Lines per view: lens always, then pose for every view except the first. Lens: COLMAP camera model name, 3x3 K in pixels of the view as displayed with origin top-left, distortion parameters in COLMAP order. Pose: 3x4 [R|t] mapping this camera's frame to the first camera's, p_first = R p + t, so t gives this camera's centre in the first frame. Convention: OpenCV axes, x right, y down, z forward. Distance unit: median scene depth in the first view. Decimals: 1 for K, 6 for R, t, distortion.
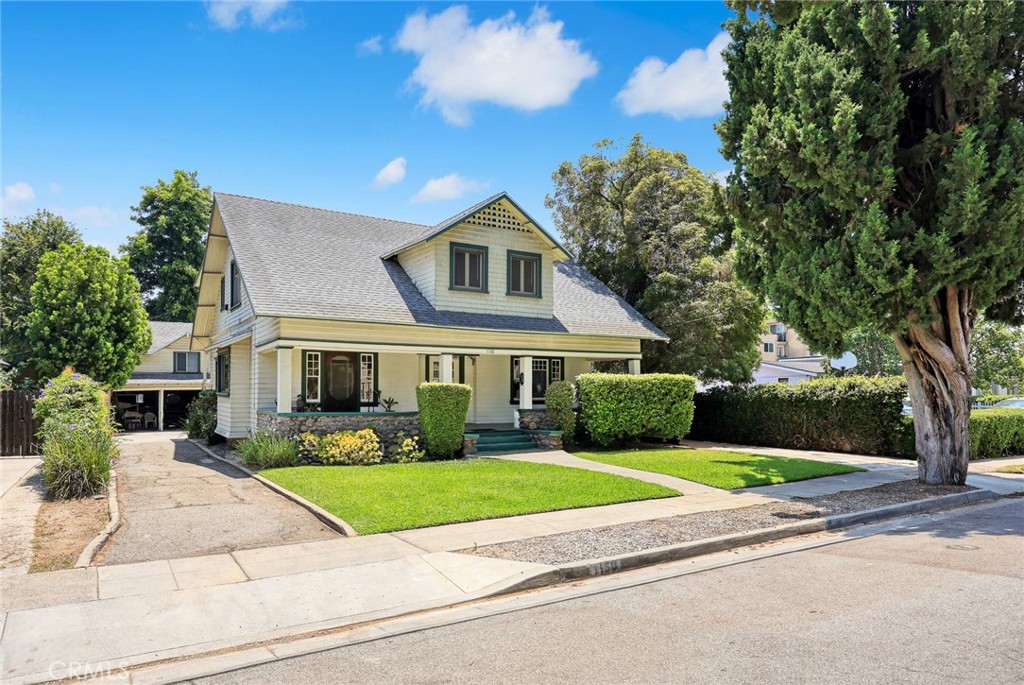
lens RADIAL K [[643.9, 0, 503.8], [0, 643.9, 247.3], [0, 0, 1]] dist [-0.006101, -0.000683]
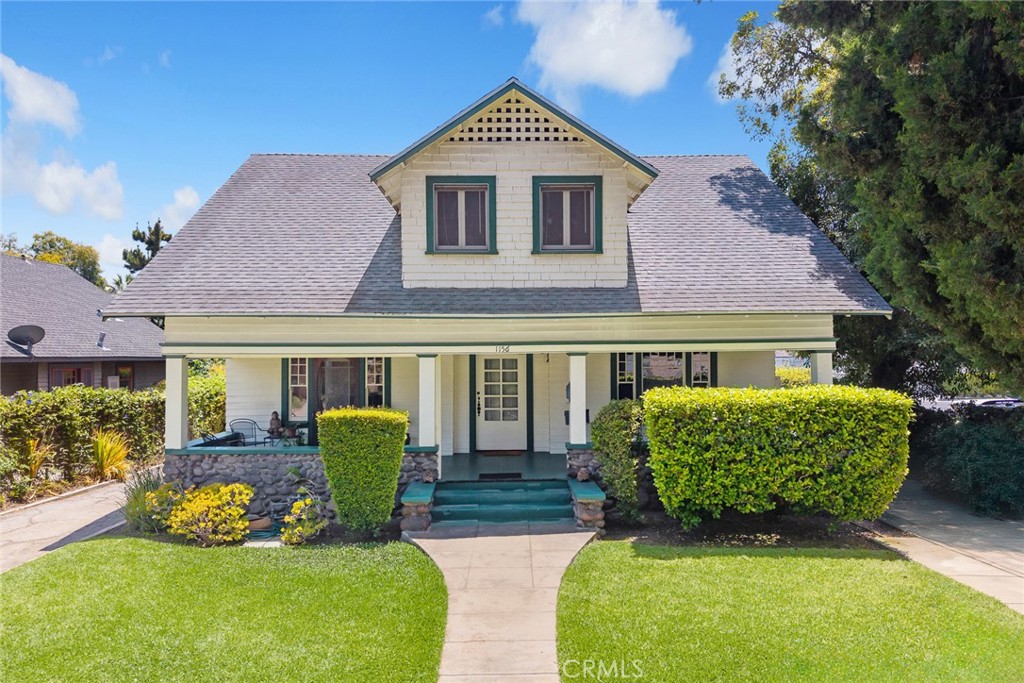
lens RADIAL K [[698.7, 0, 498.4], [0, 698.7, 274.3], [0, 0, 1]] dist [0.026387, -0.028646]
pose [[0.859293, -0.066338, -0.507163, 0.302452], [0.122377, 0.989420, 0.077927, 0.039365], [0.496627, -0.129027, 0.858320, 0.430692]]
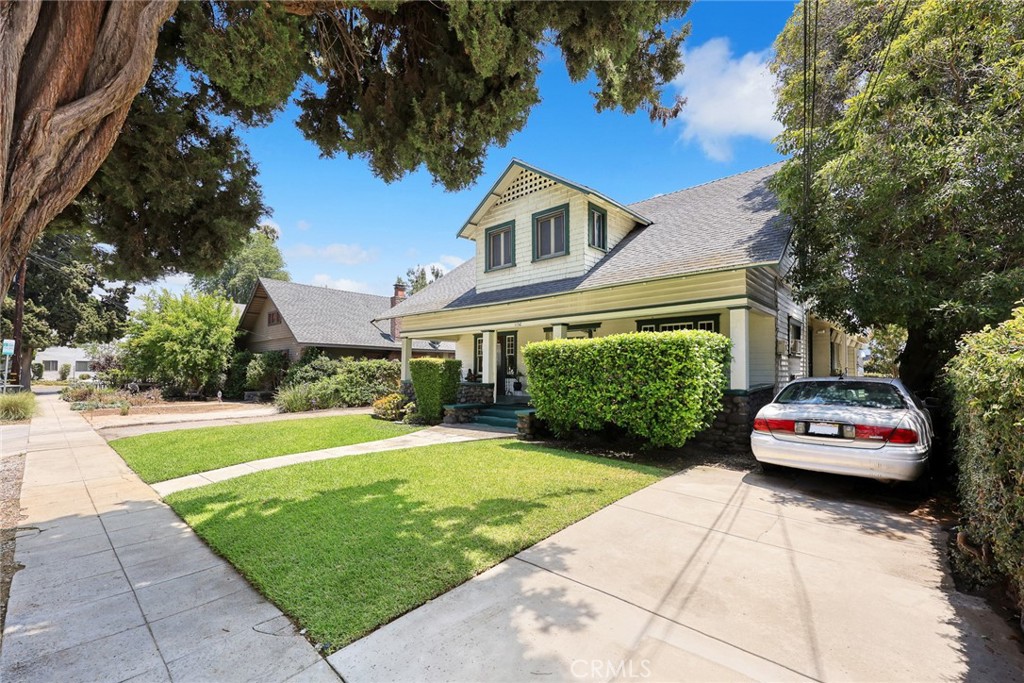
lens RADIAL K [[424.6, 0, 495.7], [0, 424.6, 308.6], [0, 0, 1]] dist [-0.019157, 0.000029]
pose [[0.270848, -0.134758, -0.953143, 0.564701], [0.216560, 0.973301, -0.076070, 0.174055], [0.937946, -0.185809, 0.292800, 0.759897]]
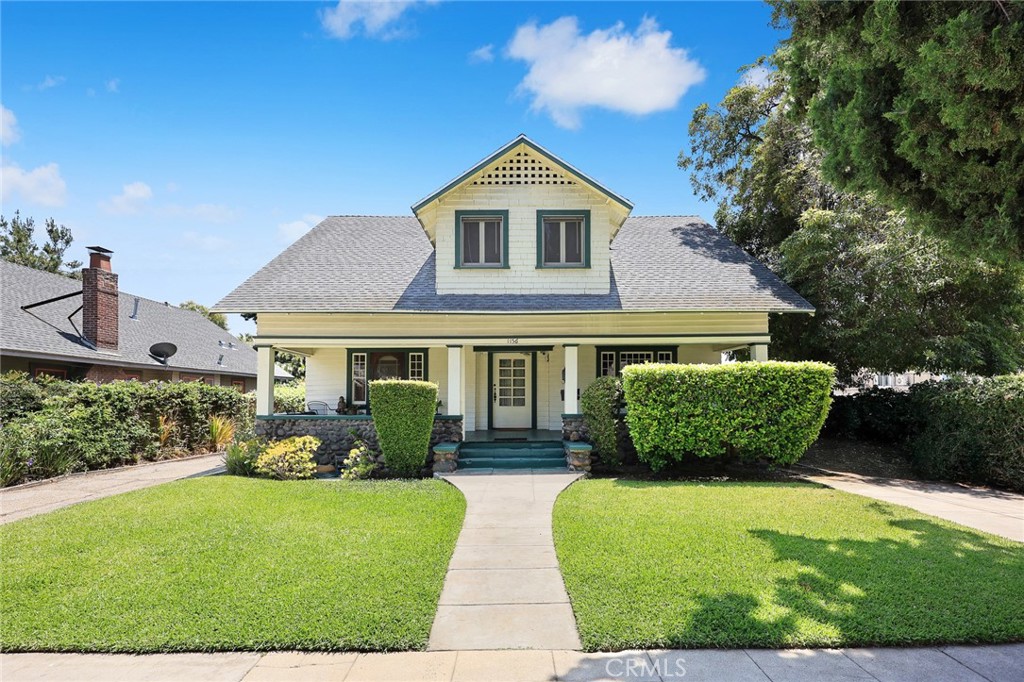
lens RADIAL K [[507.8, 0, 504.4], [0, 507.8, 333.8], [0, 0, 1]] dist [-0.002405, 0.002660]
pose [[0.849699, -0.067209, -0.522967, 0.284670], [0.119186, 0.990654, 0.066335, 0.106809], [0.513621, -0.118695, 0.849768, 0.455112]]
